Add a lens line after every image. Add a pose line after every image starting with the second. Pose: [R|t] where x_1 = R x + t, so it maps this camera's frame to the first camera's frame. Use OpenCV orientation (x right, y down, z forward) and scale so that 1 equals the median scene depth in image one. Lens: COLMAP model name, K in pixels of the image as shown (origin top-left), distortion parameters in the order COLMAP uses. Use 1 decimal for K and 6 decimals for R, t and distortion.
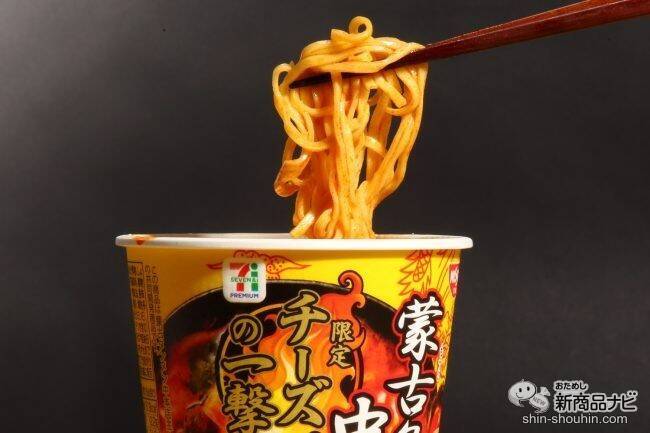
lens RADIAL K [[2546.1, 0, 325.1], [0, 2546.1, 216.6], [0, 0, 1]] dist [-0.227377, 0.000000]
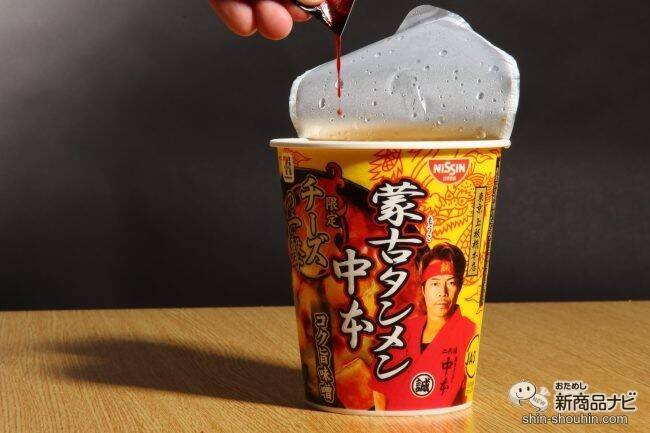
lens RADIAL K [[2546.1, 0, 325.0], [0, 2546.1, 216.4], [0, 0, 1]] dist [-0.227377, 0.000000]
pose [[0.584569, 0.040959, -0.810309, 1.189465], [0.009116, 0.998330, 0.057039, -0.031590], [0.811293, -0.040730, 0.583220, 0.129343]]
